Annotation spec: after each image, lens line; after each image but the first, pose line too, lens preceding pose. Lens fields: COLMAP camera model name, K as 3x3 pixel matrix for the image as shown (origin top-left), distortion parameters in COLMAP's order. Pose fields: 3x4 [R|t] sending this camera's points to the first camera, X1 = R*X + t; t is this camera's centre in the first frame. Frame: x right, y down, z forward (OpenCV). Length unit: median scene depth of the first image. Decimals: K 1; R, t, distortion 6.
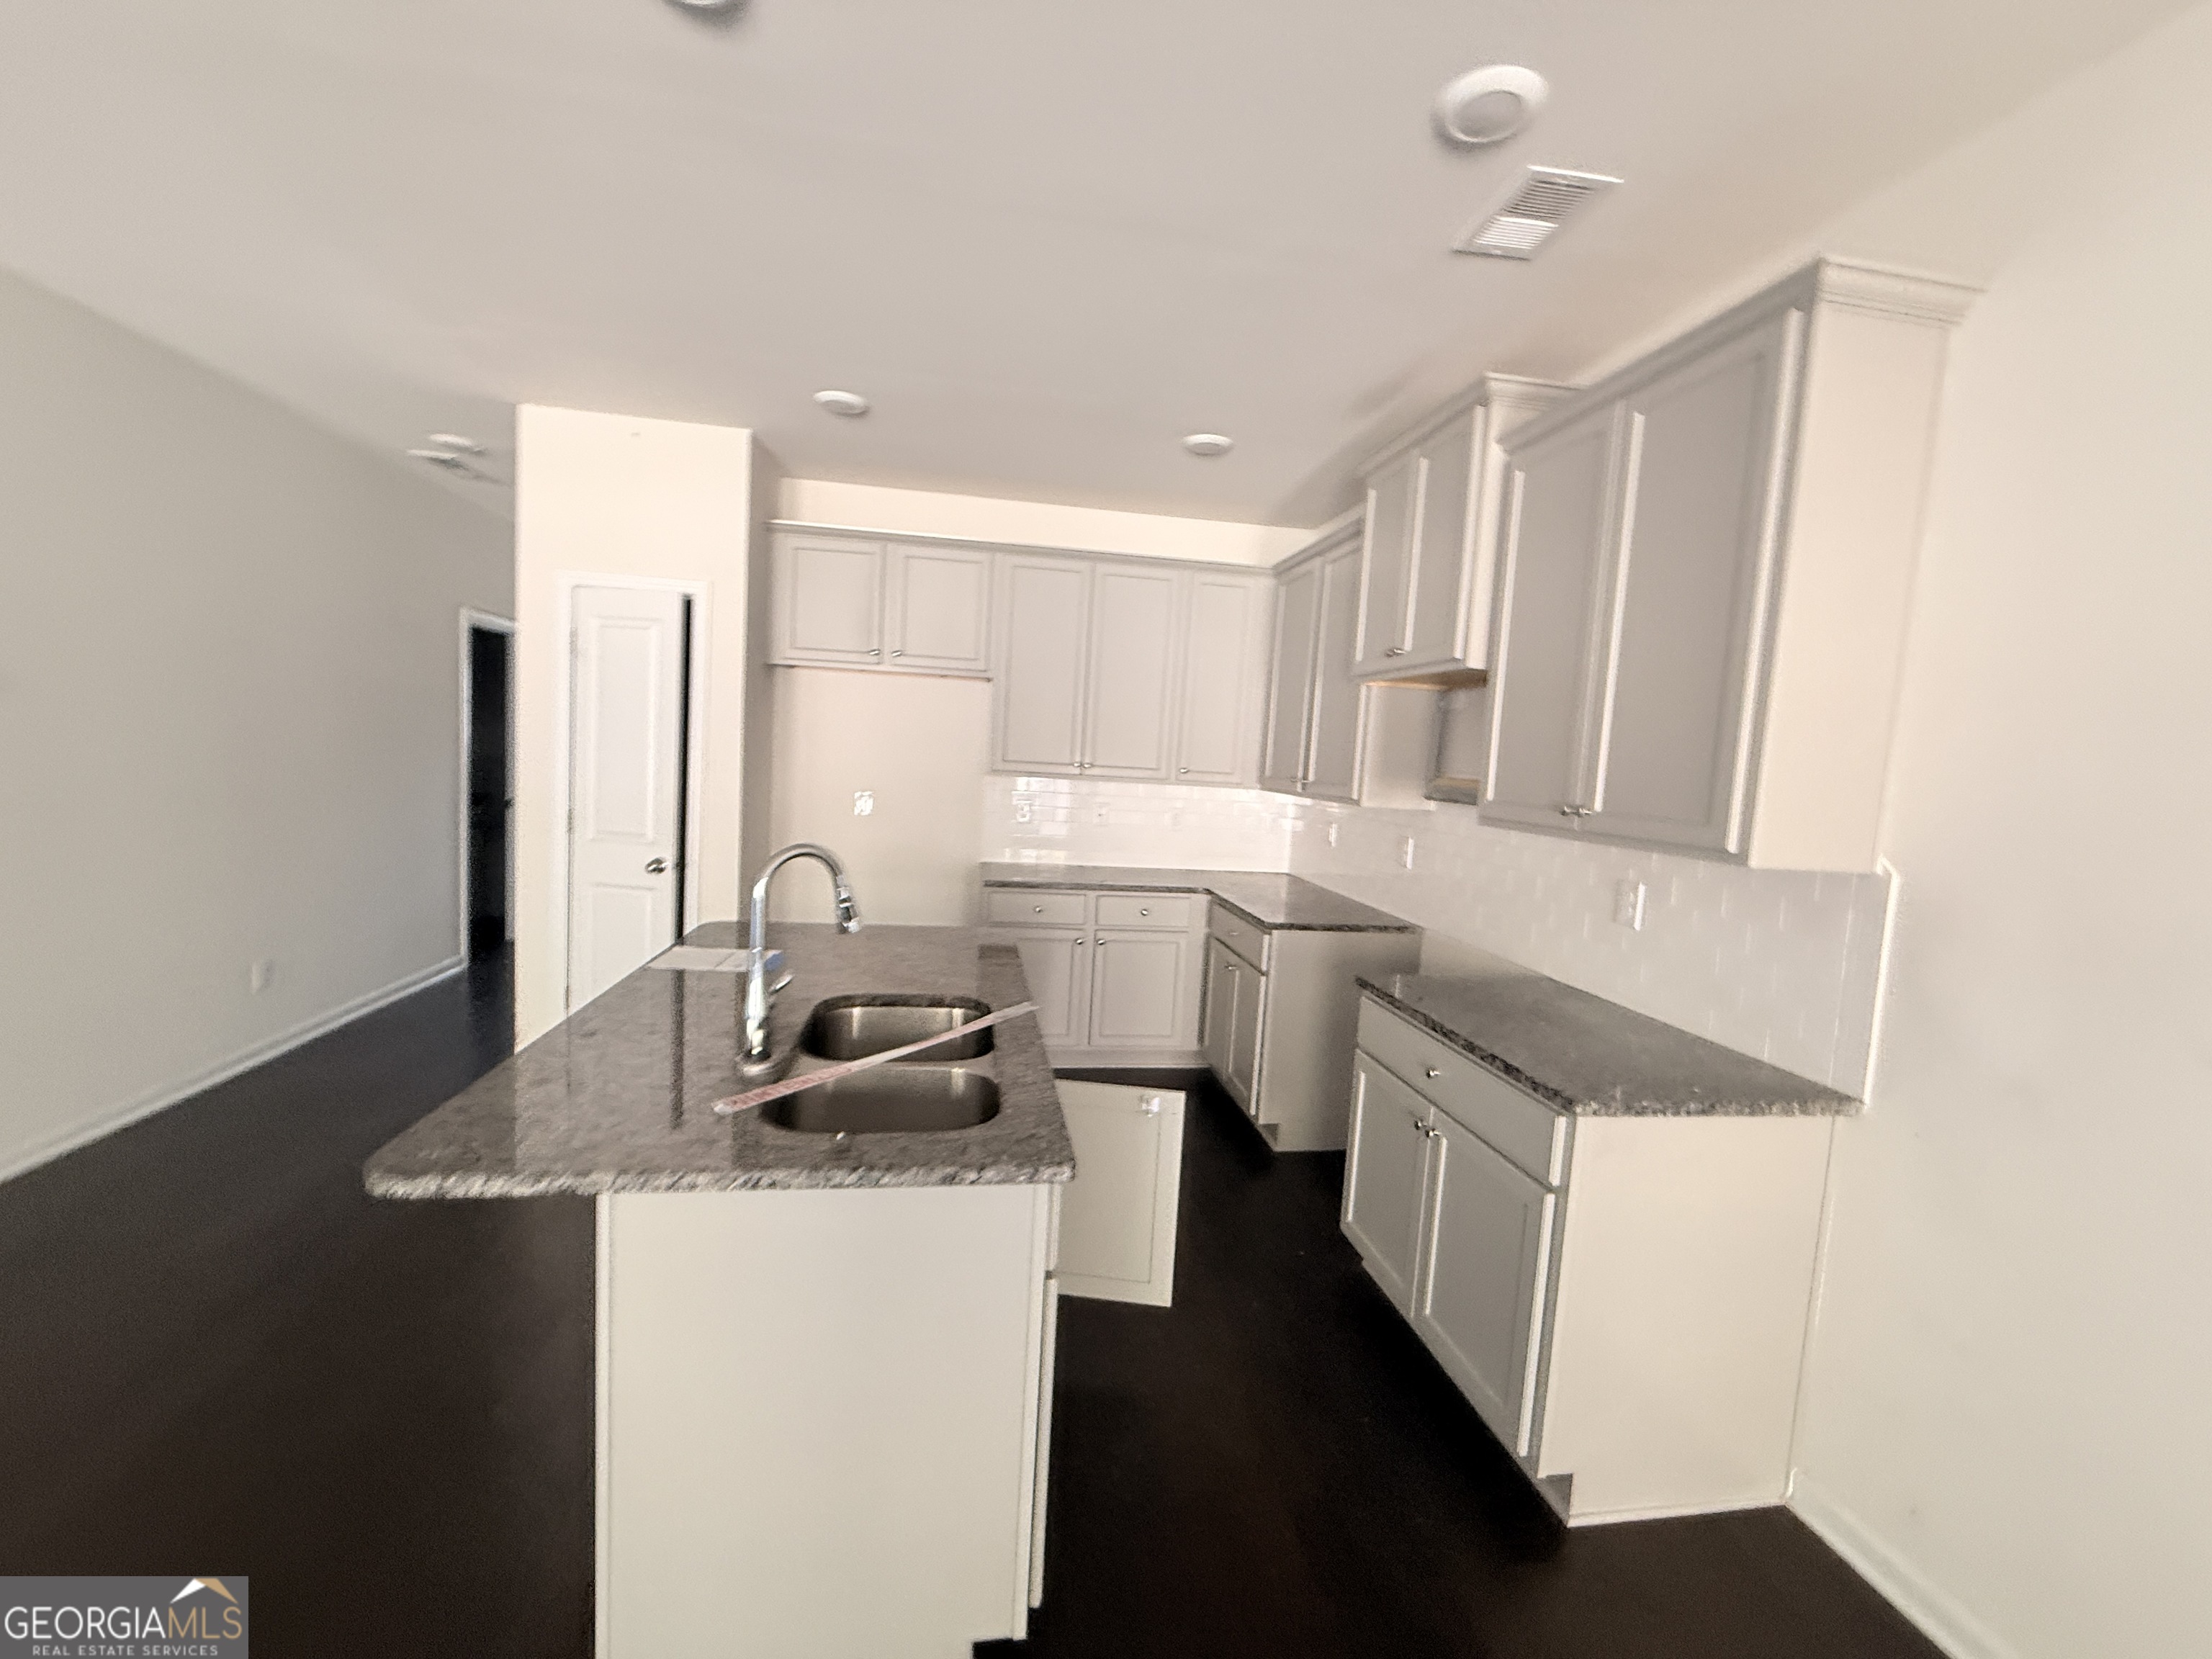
lens RADIAL K [[893.5, 0, 1107.2], [0, 893.5, 830.7], [0, 0, 1]] dist [-0.002514, 0.000081]
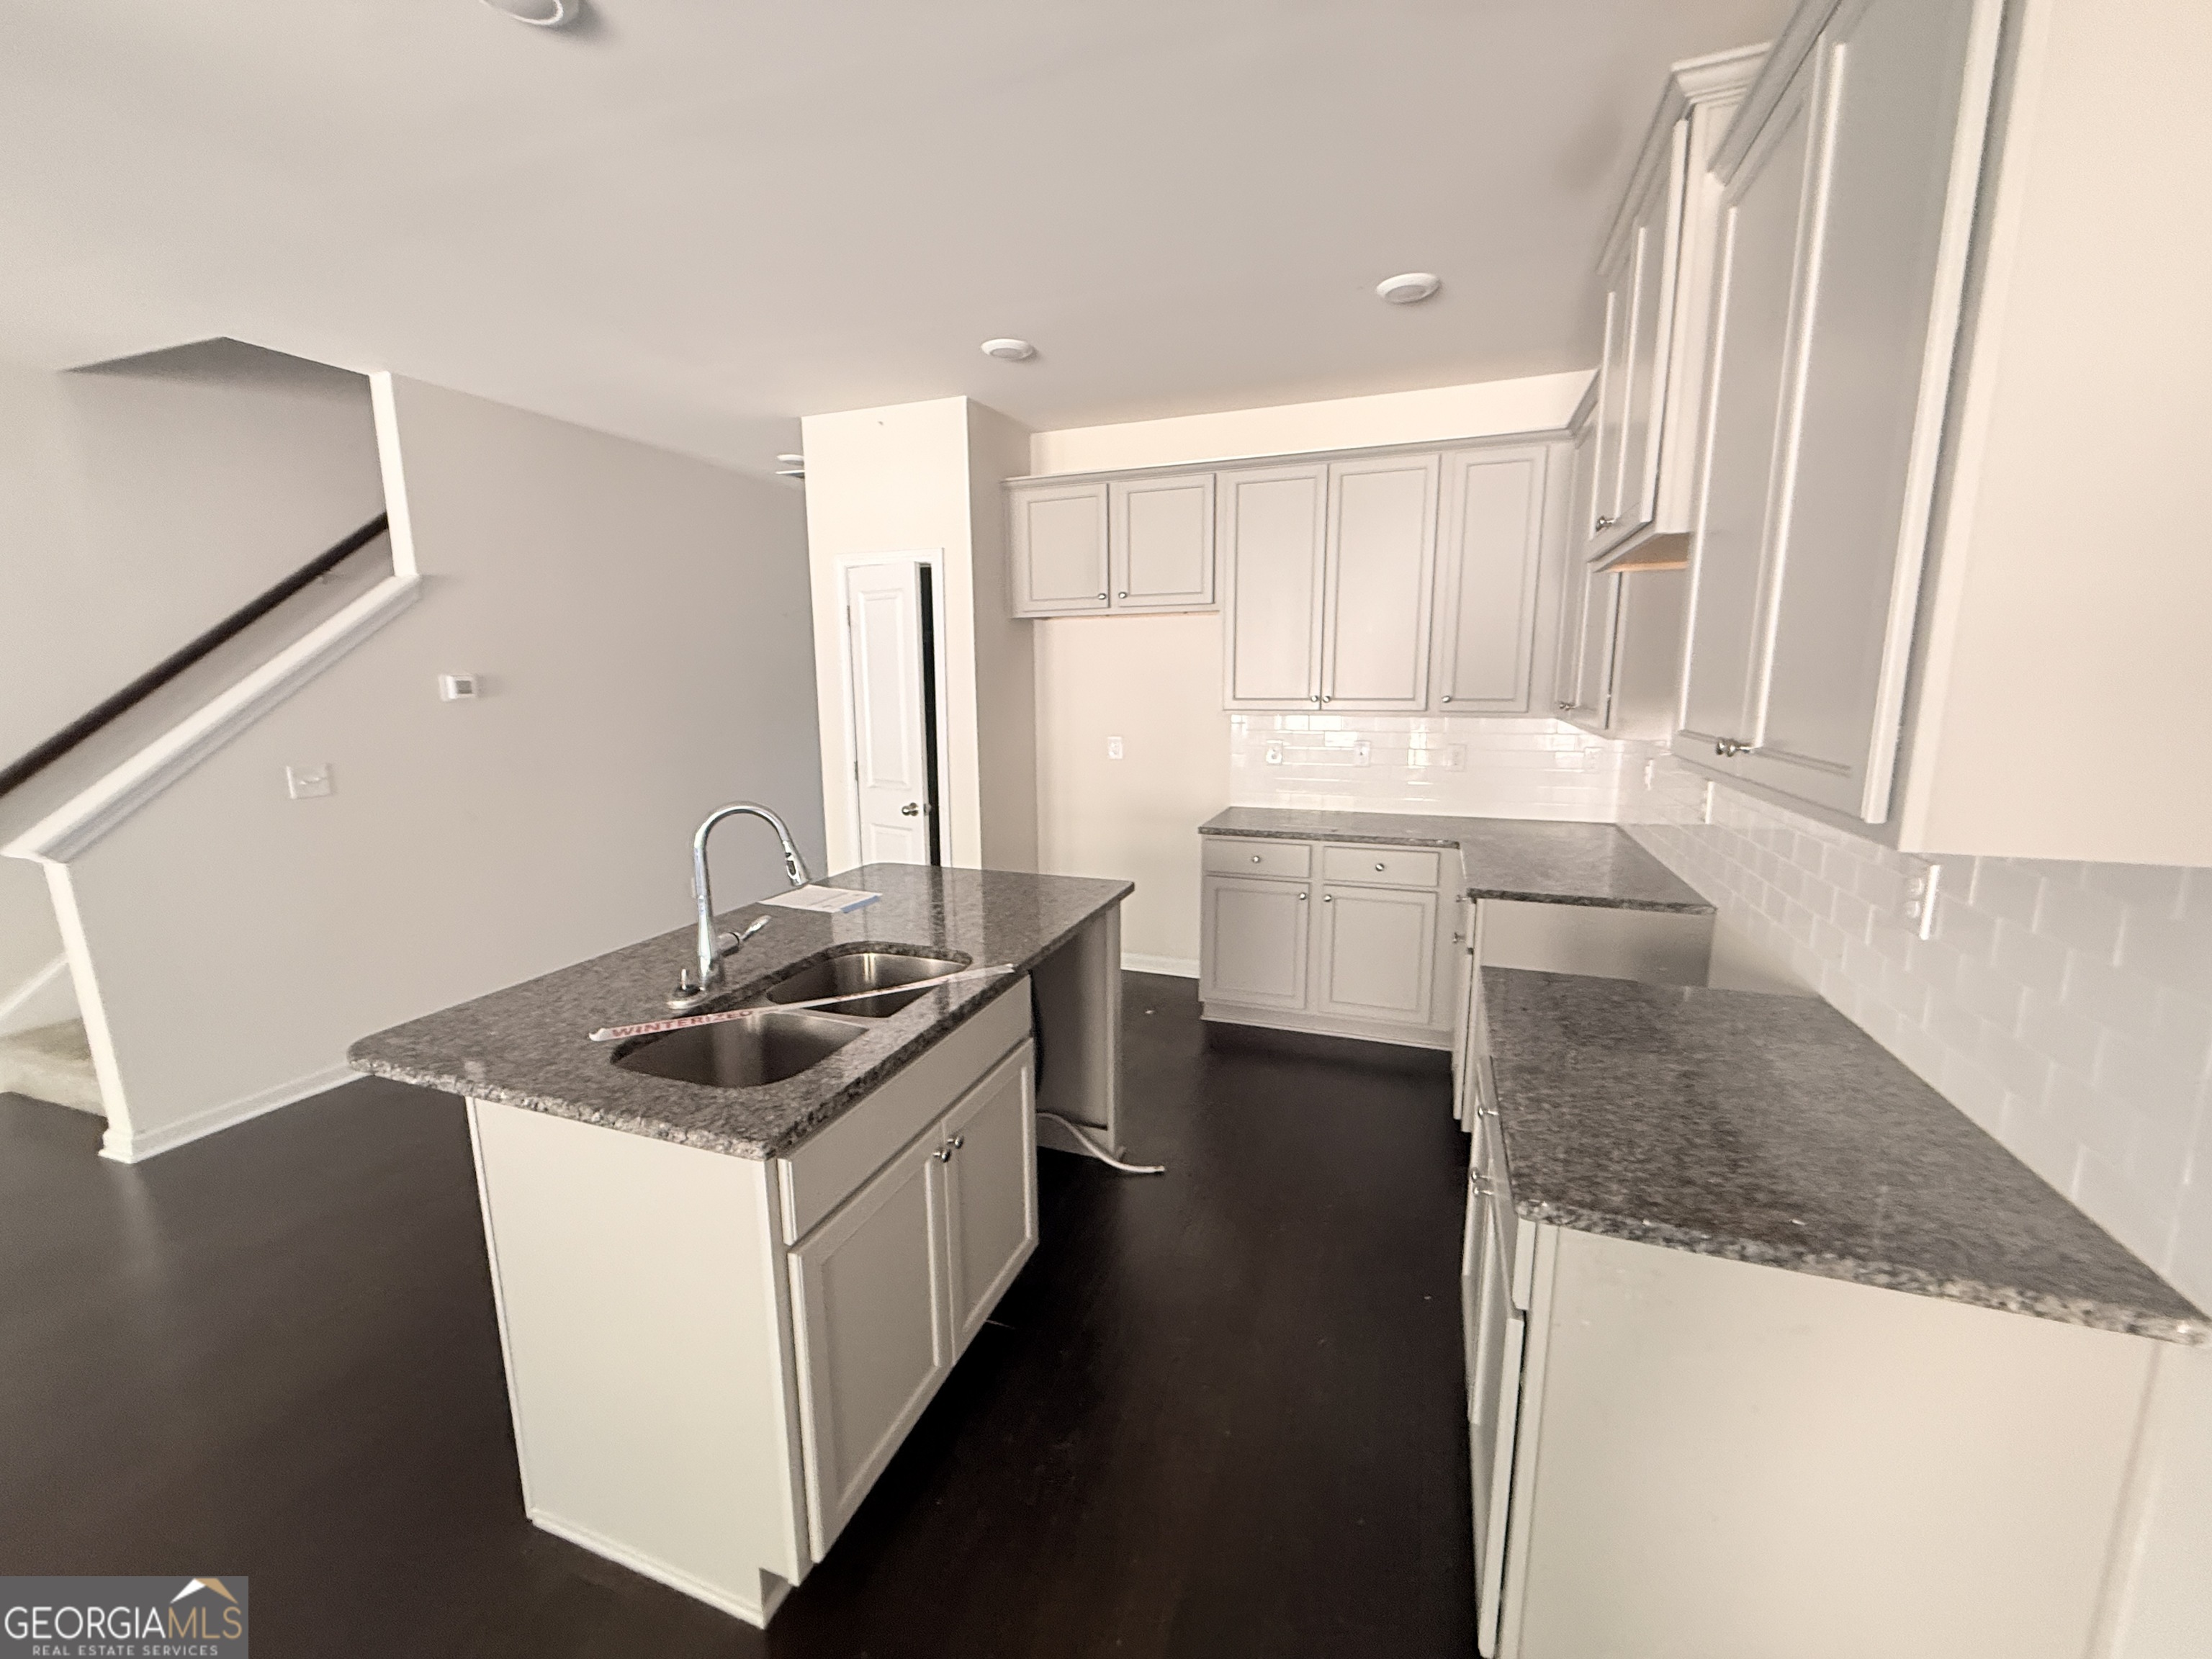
lens RADIAL K [[893.5, 0, 1104.8], [0, 893.5, 832.9], [0, 0, 1]] dist [-0.002514, 0.000081]
pose [[0.867513, 0.022325, -0.496912, 0.291942], [0.014667, 0.997410, 0.070416, -0.007984], [0.497197, -0.068375, 0.864939, 0.147705]]
